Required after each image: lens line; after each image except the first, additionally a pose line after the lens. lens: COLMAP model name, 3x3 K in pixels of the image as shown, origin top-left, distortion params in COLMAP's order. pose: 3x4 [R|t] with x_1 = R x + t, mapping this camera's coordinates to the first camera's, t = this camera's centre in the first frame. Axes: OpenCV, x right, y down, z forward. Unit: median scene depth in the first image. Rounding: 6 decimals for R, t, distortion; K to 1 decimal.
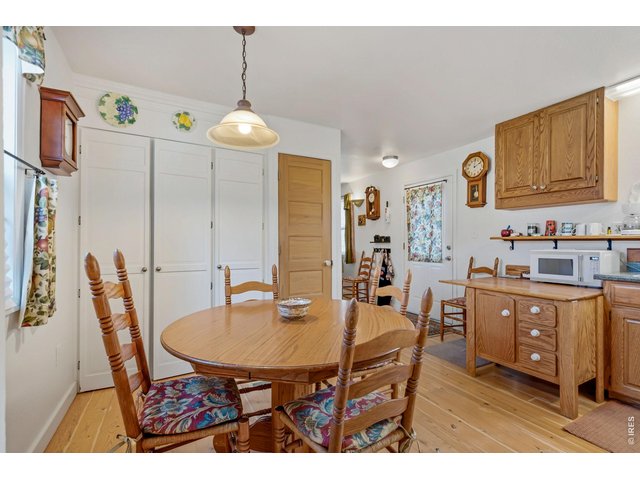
lens RADIAL K [[295.7, 0, 323.5], [0, 295.7, 243.5], [0, 0, 1]] dist [-0.001451, 0.001488]
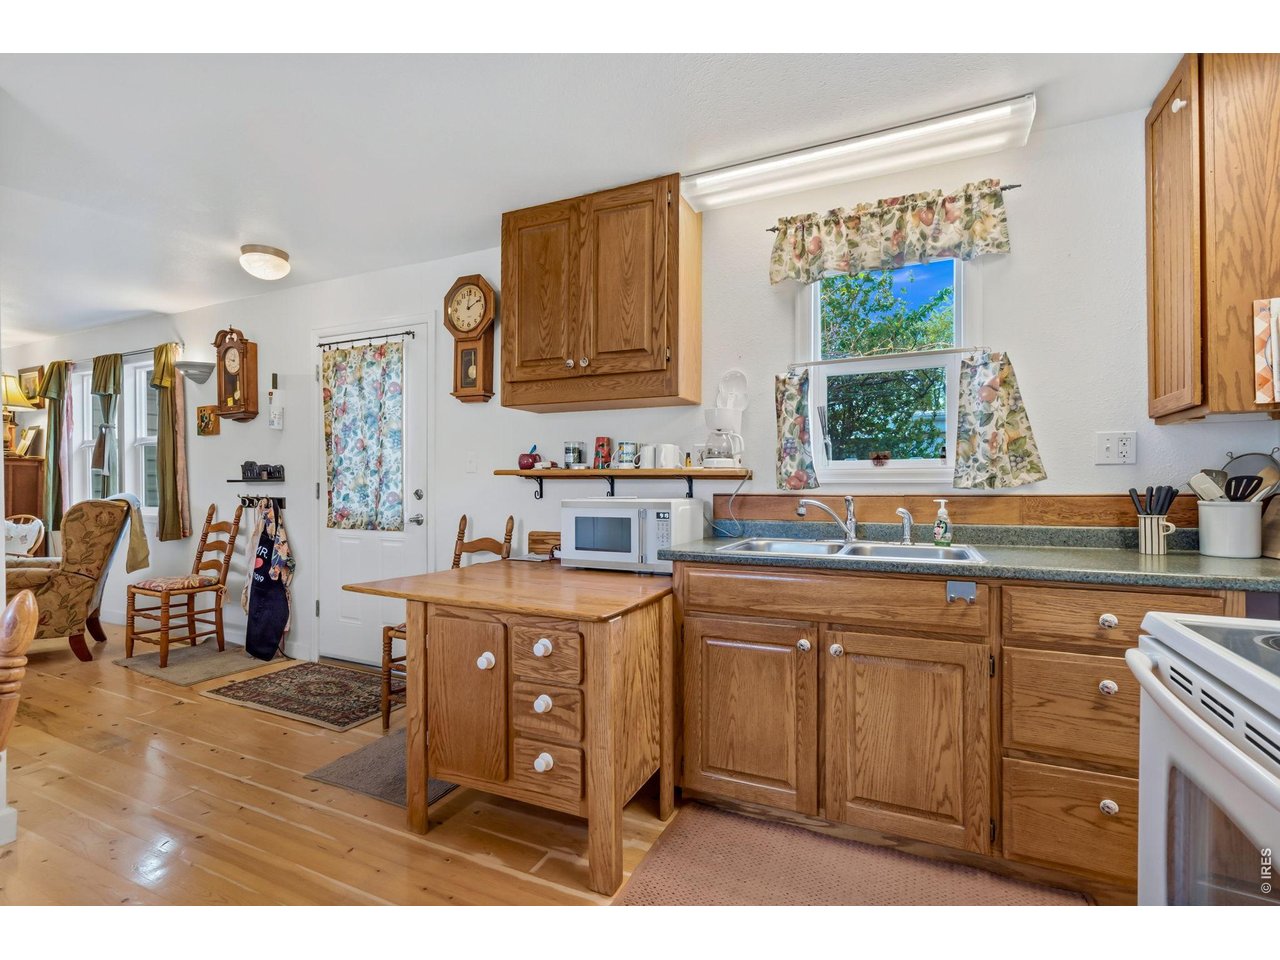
lens RADIAL K [[591.3, 0, 637.2], [0, 591.3, 481.1], [0, 0, 1]] dist [-0.001451, 0.001488]
pose [[0.805872, 0.003731, 0.592077, 0.250675], [-0.000884, 0.999987, -0.005098, -0.001280], [-0.592089, 0.003585, 0.805865, 0.195704]]
